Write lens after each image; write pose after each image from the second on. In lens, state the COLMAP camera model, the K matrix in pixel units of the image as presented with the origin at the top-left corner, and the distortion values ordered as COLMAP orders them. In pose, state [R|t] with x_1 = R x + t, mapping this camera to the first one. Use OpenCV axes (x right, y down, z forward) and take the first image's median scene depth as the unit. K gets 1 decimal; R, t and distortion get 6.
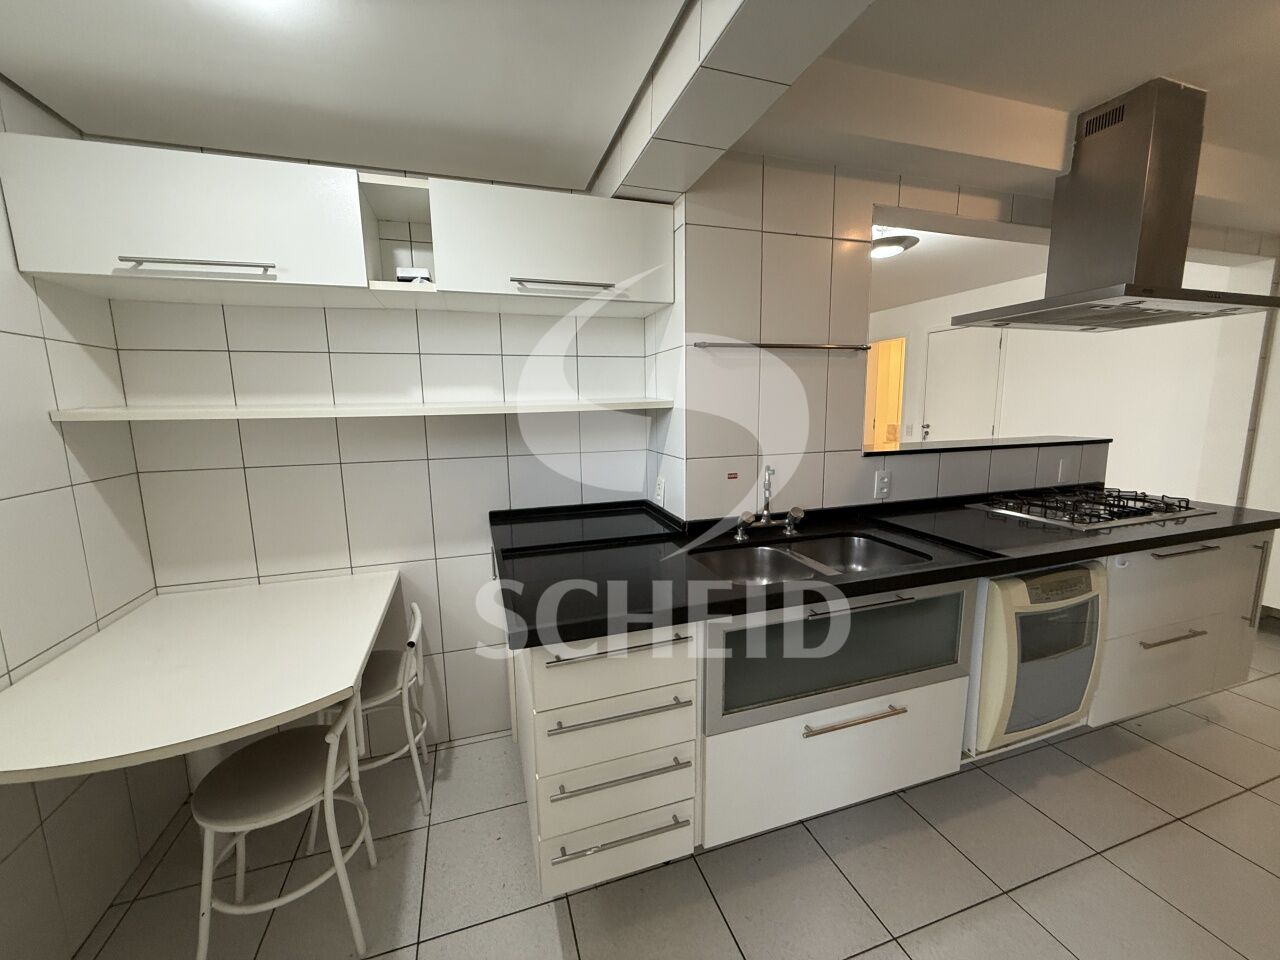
lens RADIAL K [[506.8, 0, 640.0], [0, 506.8, 480.0], [0, 0, 1]] dist [0.000656, 0.000084]
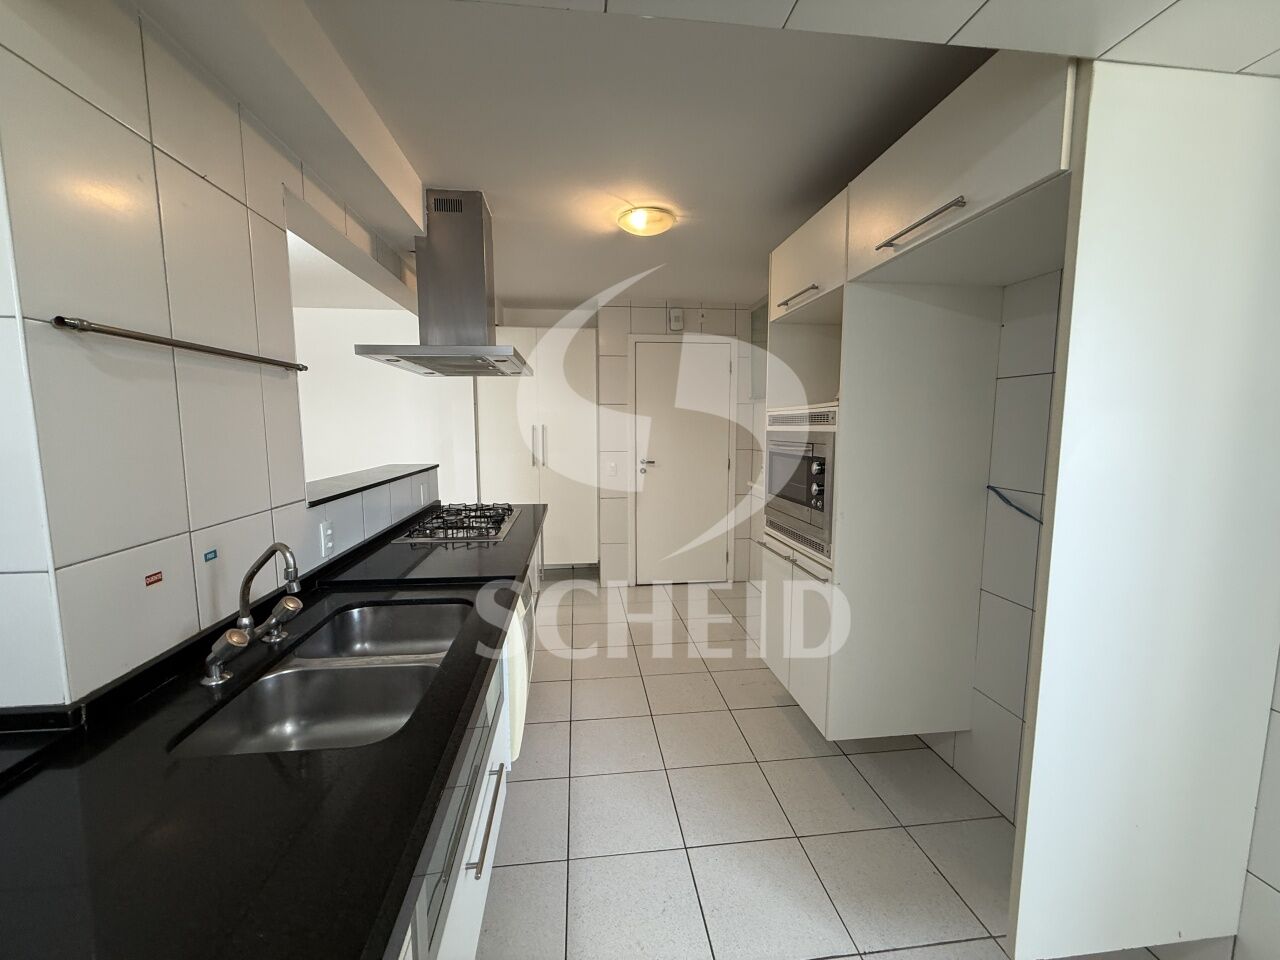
lens RADIAL K [[508.3, 0, 640.0], [0, 508.3, 480.0], [0, 0, 1]] dist [0.001683, 0.000180]
pose [[0.193327, -0.093511, 0.976668, -0.234788], [0.139774, 0.987919, 0.066920, -0.075290], [-0.971127, 0.123576, 0.204062, 0.376765]]
